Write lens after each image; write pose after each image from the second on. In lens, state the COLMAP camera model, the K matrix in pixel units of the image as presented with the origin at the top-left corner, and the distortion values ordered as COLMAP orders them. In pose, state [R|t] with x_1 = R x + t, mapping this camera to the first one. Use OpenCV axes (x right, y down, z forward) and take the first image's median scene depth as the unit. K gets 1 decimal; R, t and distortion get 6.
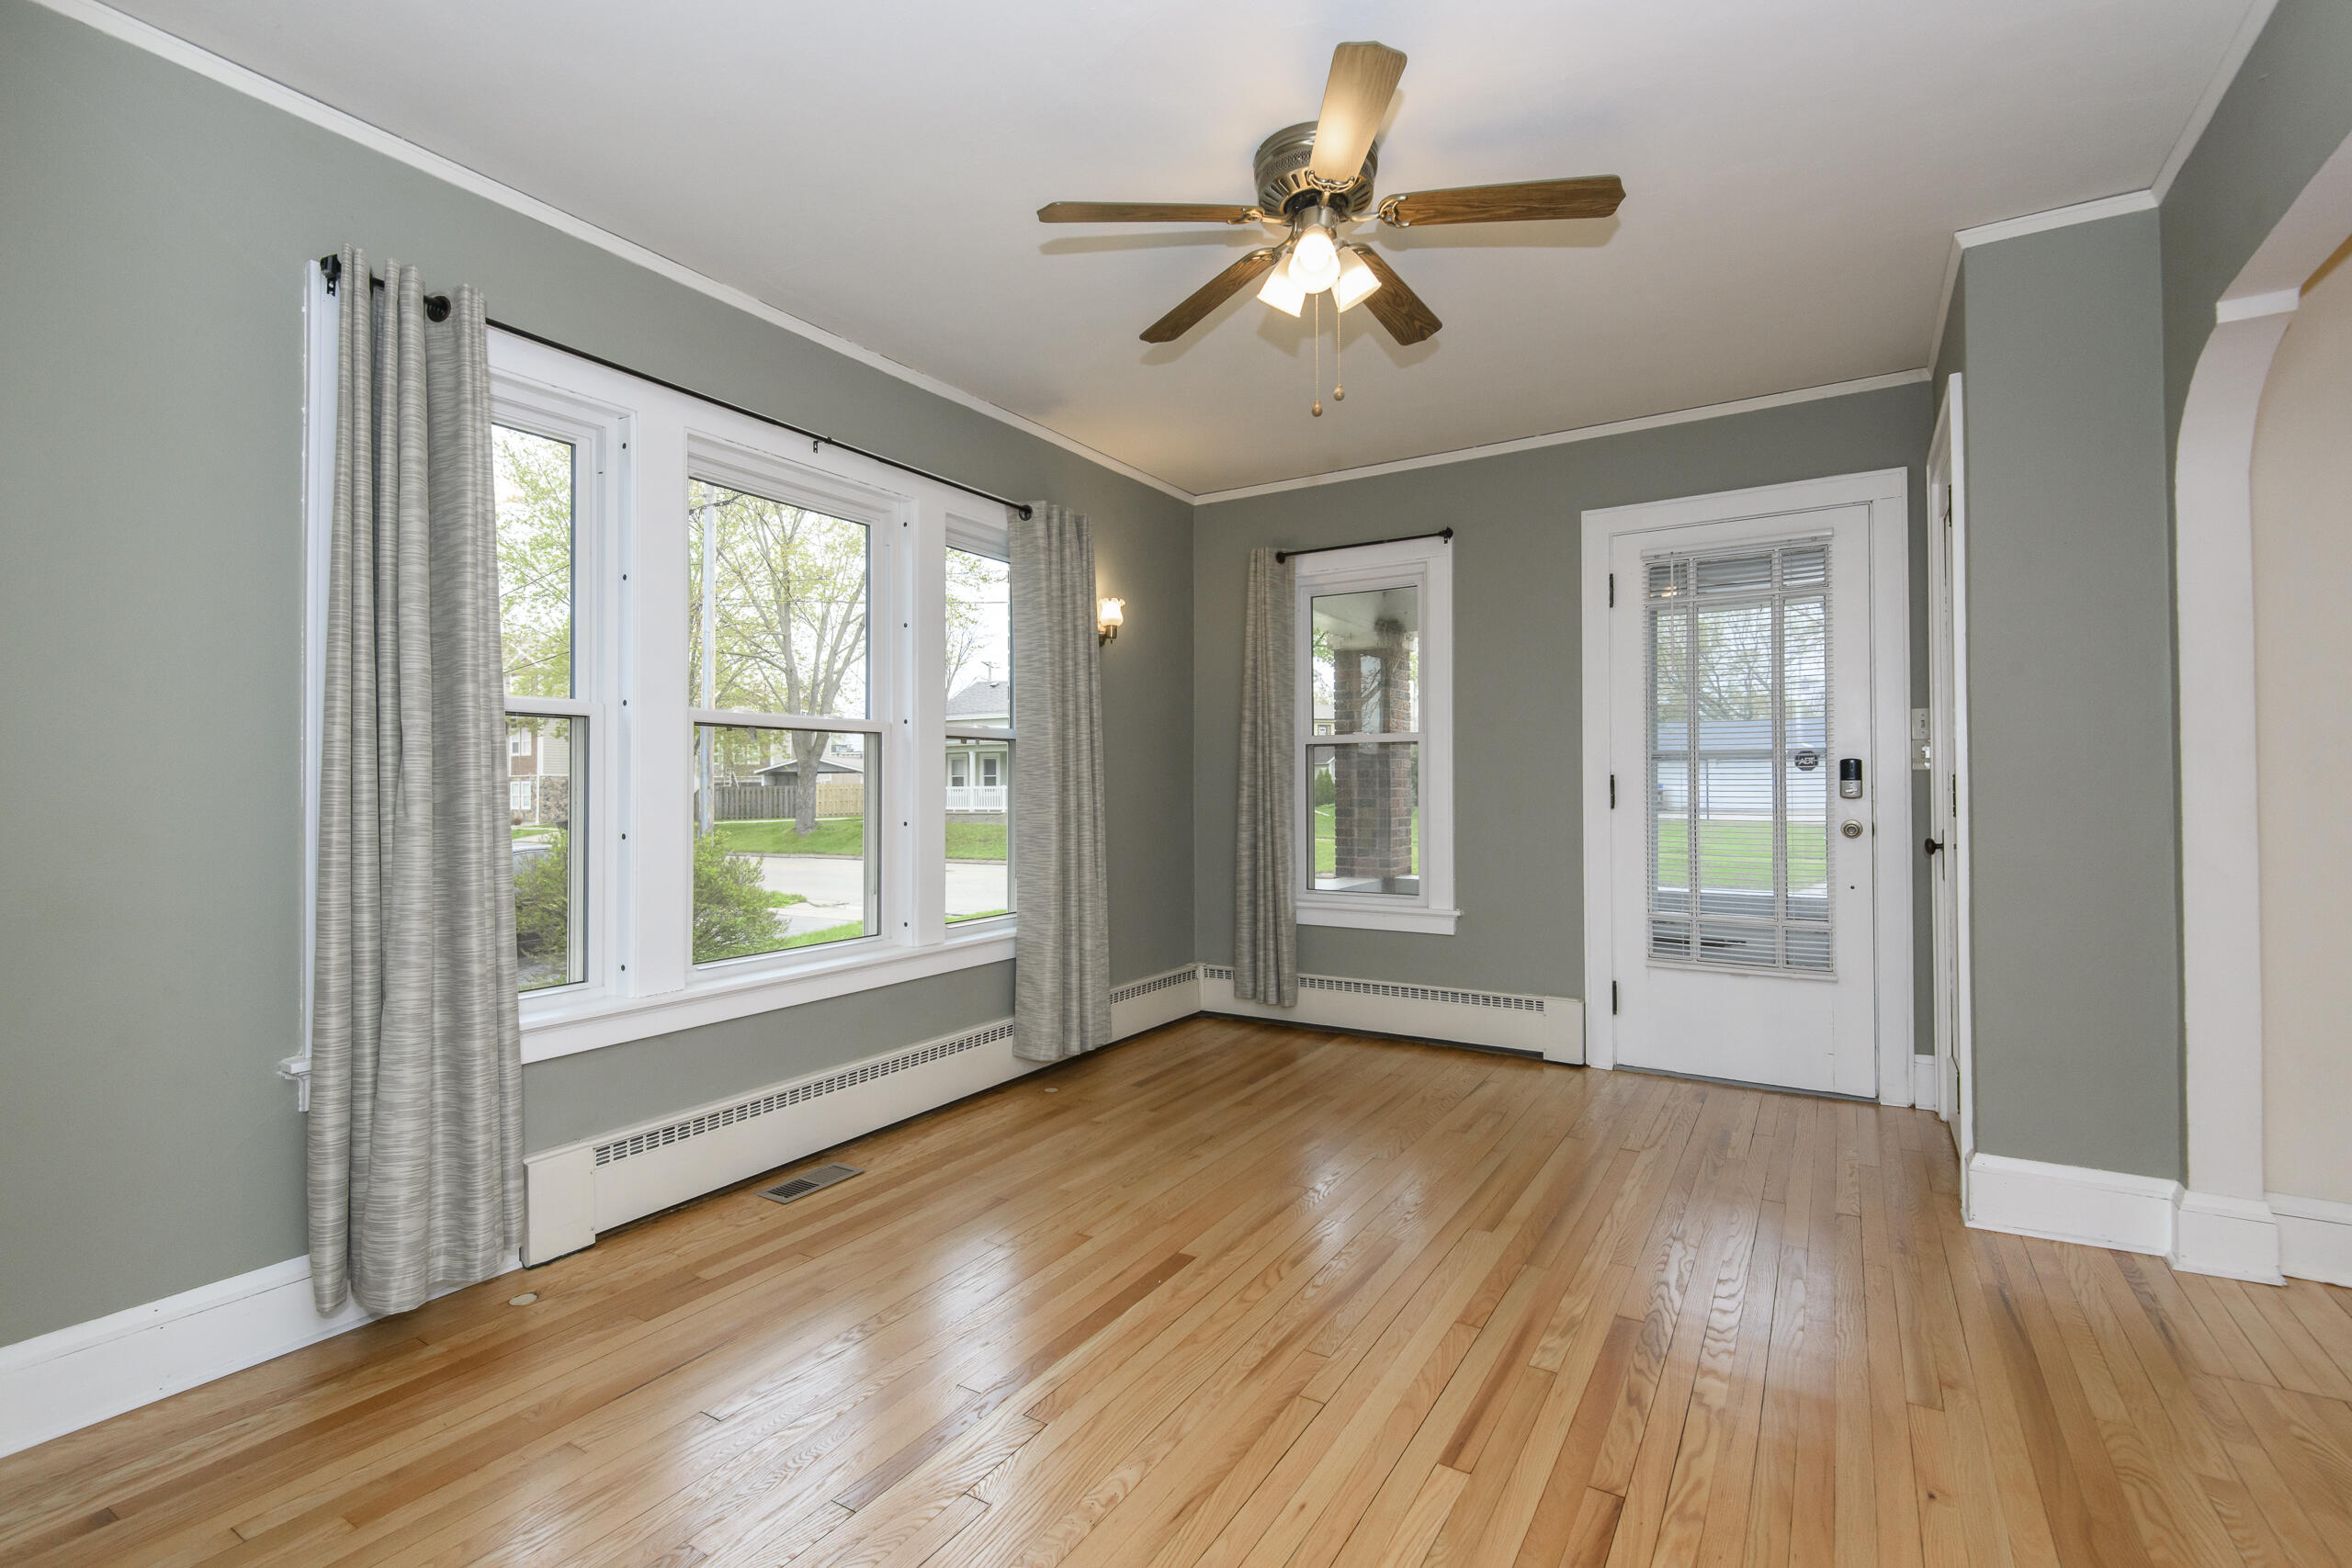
lens RADIAL K [[1081.6, 0, 1187.1], [0, 1081.6, 775.9], [0, 0, 1]] dist [0.012704, -0.009285]
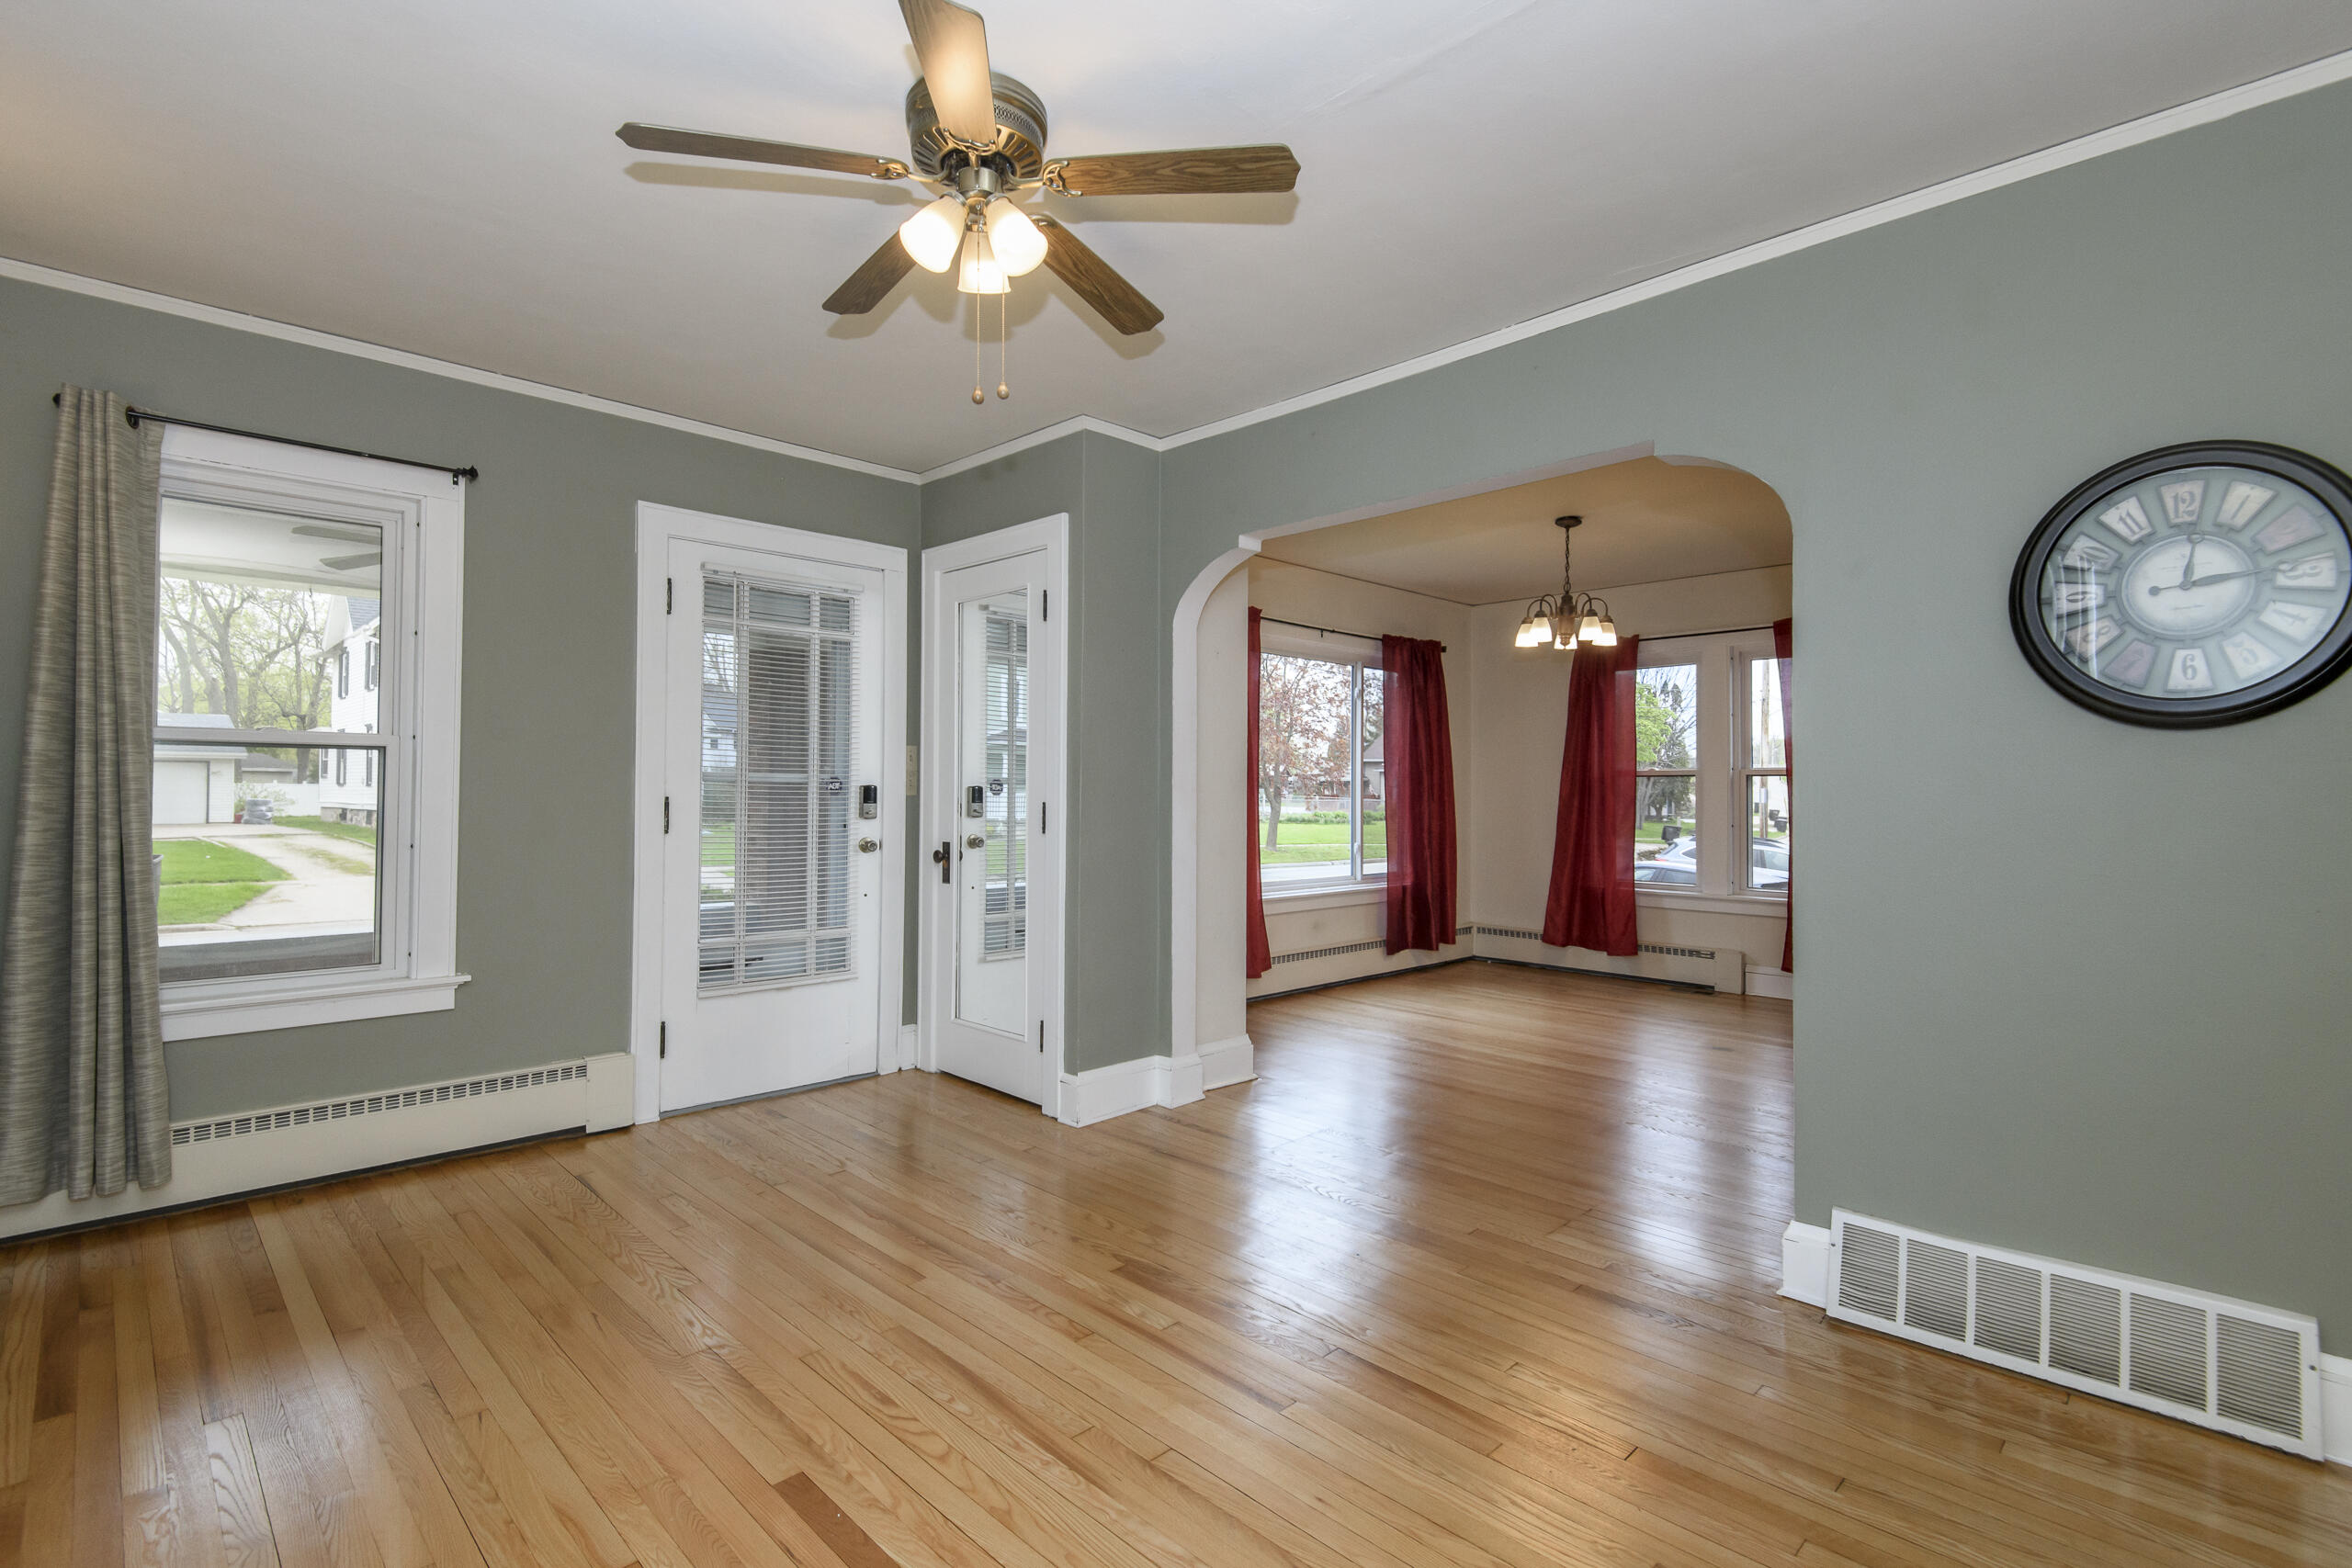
lens RADIAL K [[1081.6, 0, 1166.6], [0, 1081.6, 784.3], [0, 0, 1]] dist [0.012704, -0.009285]
pose [[0.236217, 0.015311, 0.971580, -0.410279], [-0.012335, 0.999843, -0.012758, -0.005333], [-0.971622, -0.008971, 0.236368, 0.381036]]
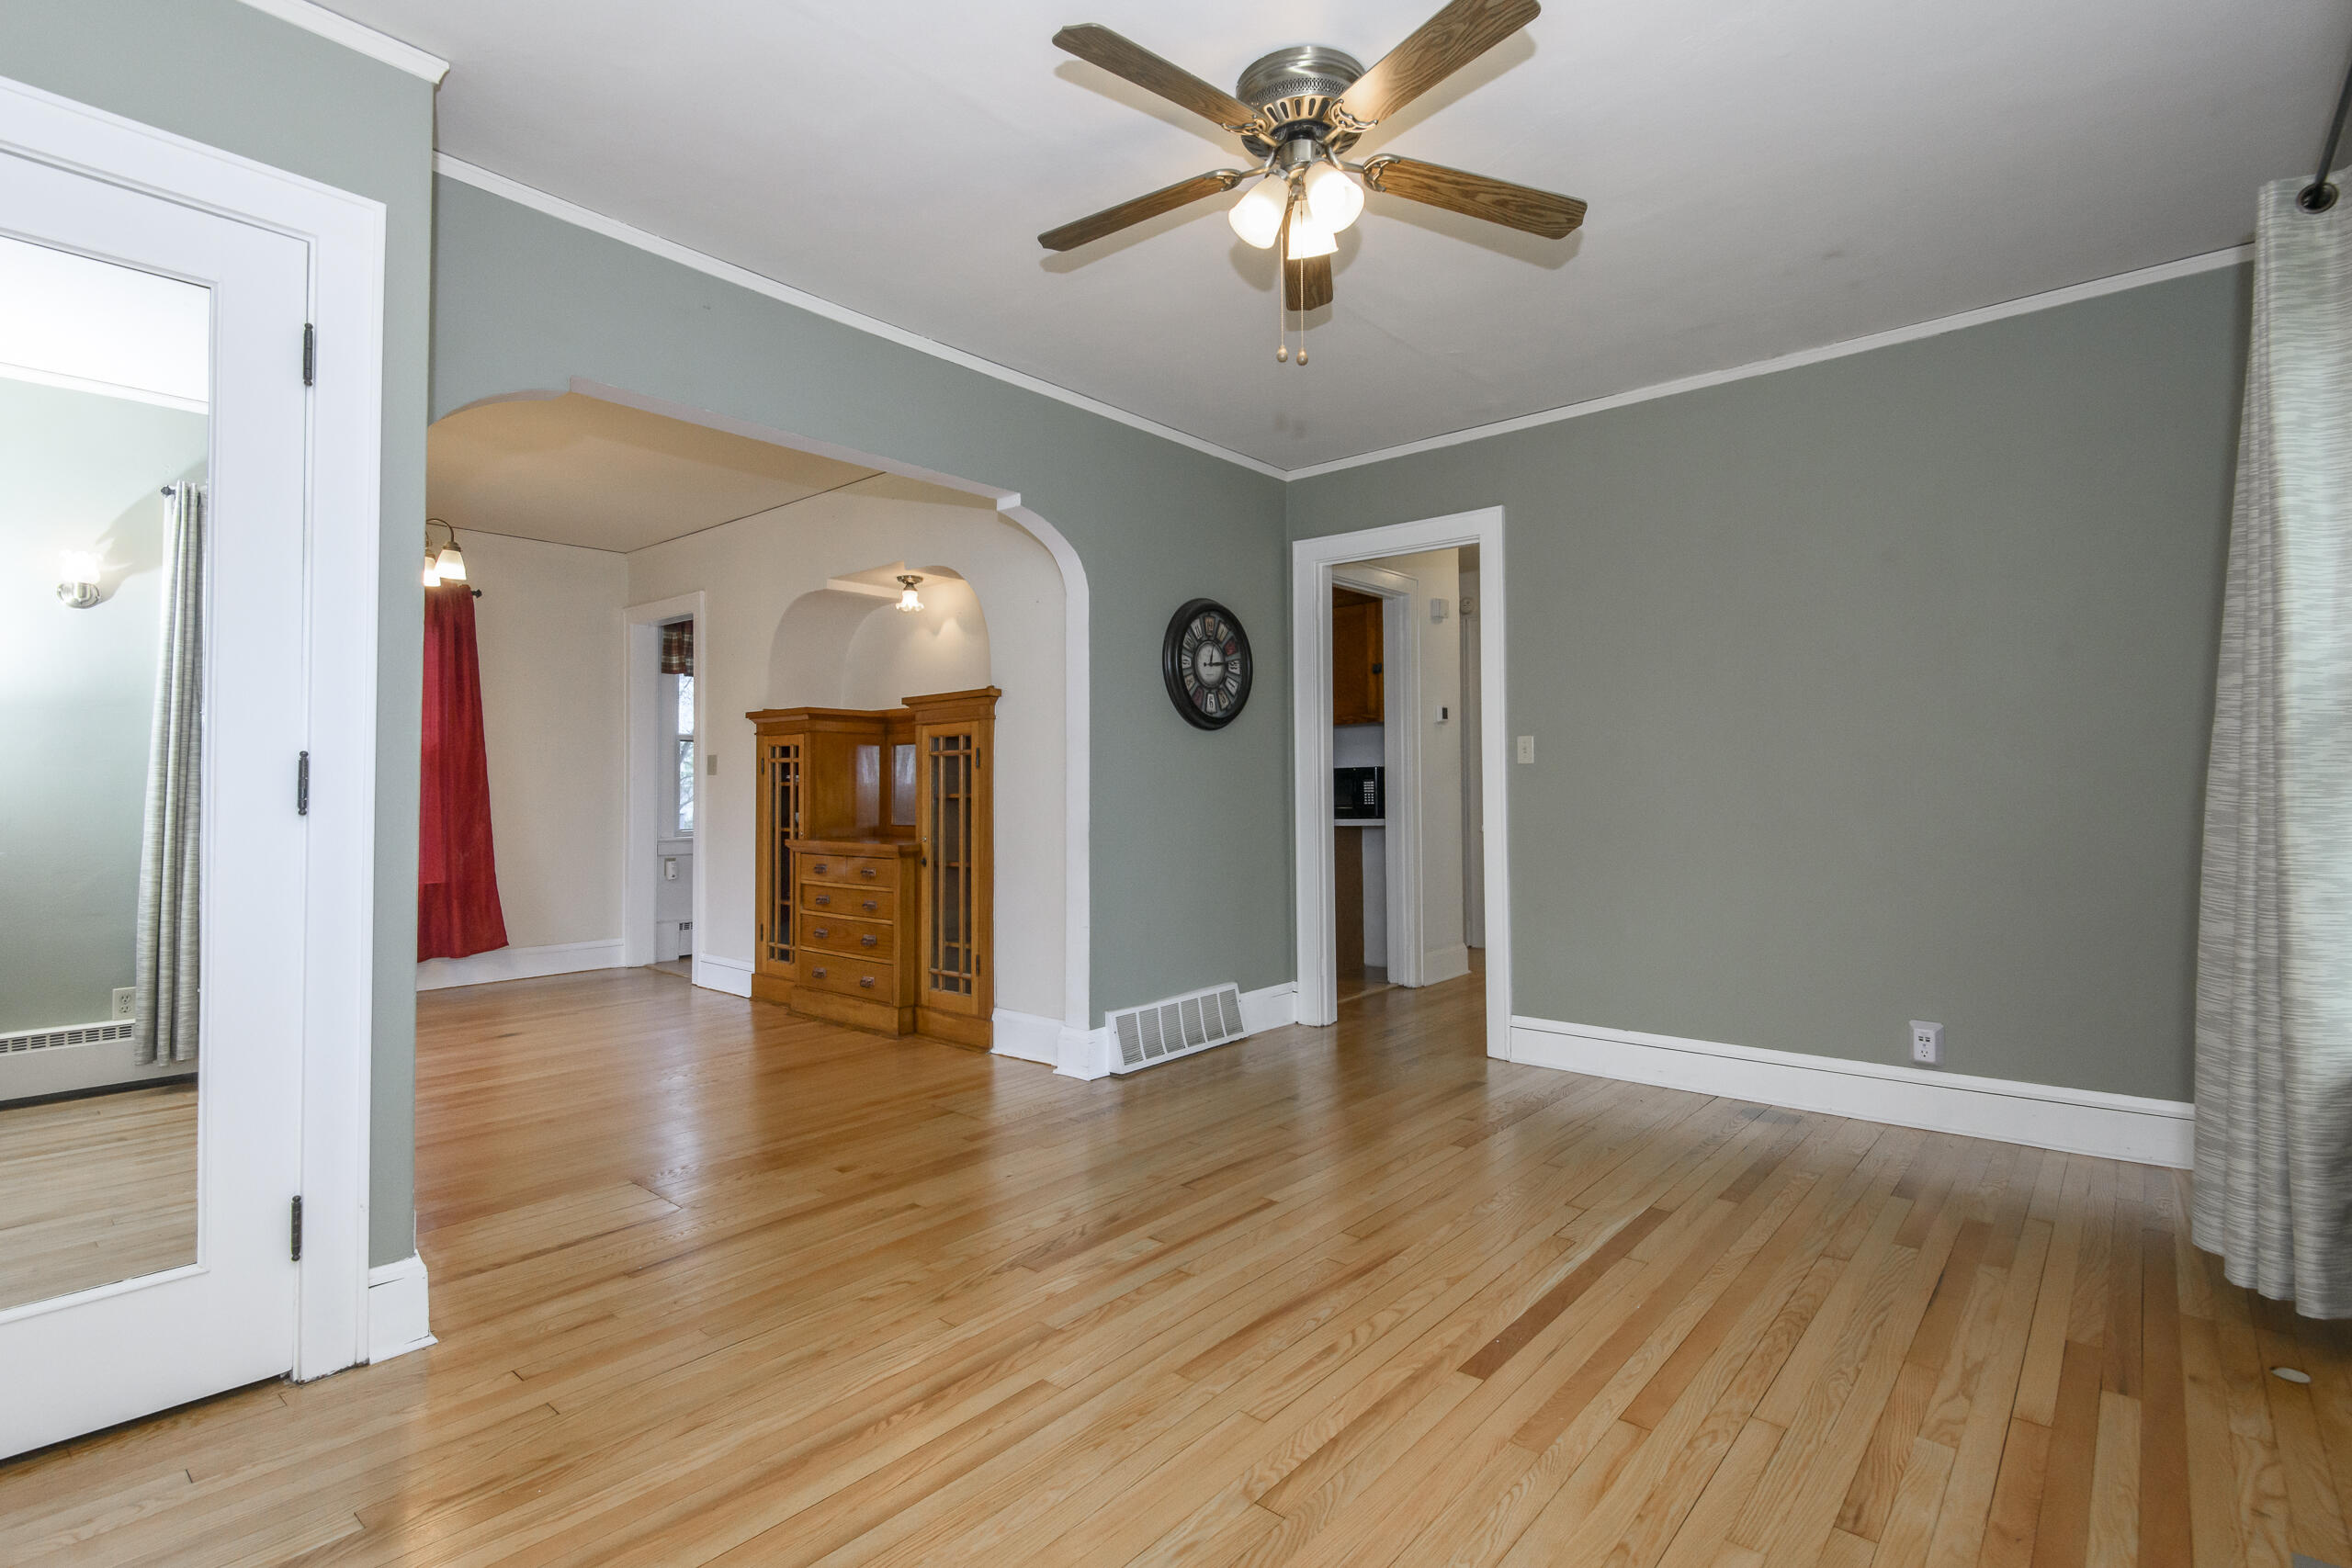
lens RADIAL K [[1081.6, 0, 1216.0], [0, 1081.6, 751.4], [0, 0, 1]] dist [0.012704, -0.009285]
pose [[-0.989028, 0.015594, 0.146904, 0.037394], [0.010057, 0.999214, -0.038355, 0.021596], [-0.147386, -0.036456, -0.988407, 1.148260]]
